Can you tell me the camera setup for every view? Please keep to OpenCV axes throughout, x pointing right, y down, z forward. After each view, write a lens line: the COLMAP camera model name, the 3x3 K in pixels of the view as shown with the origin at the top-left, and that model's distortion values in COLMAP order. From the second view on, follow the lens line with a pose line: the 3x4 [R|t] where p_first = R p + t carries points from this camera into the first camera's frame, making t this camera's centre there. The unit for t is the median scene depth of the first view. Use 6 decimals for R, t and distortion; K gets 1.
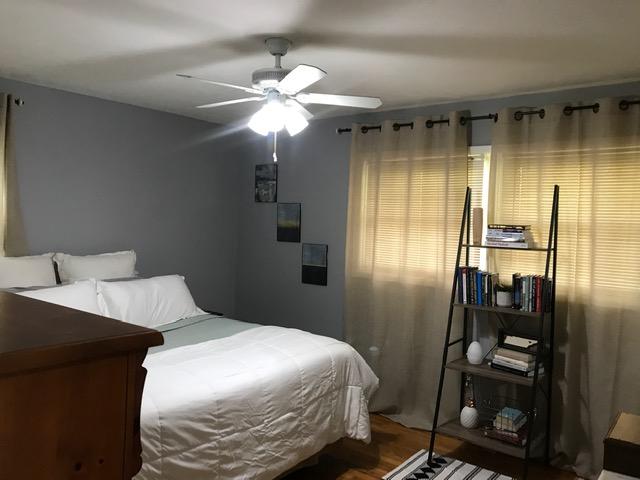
lens RADIAL K [[521.4, 0, 318.8], [0, 521.4, 239.9], [0, 0, 1]] dist [0.008846, -0.004197]
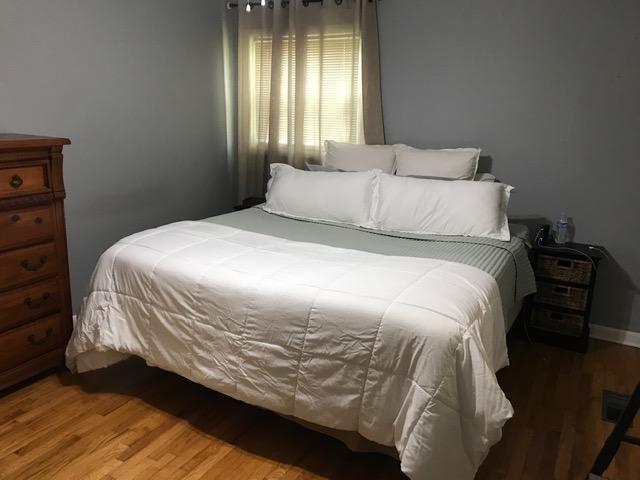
lens RADIAL K [[521.4, 0, 318.6], [0, 521.4, 239.1], [0, 0, 1]] dist [0.008846, -0.004197]
pose [[0.161234, 0.212143, -0.963846, 0.704658], [-0.059053, 0.976948, 0.205148, 0.009393], [0.985148, 0.023841, 0.170045, 0.959949]]
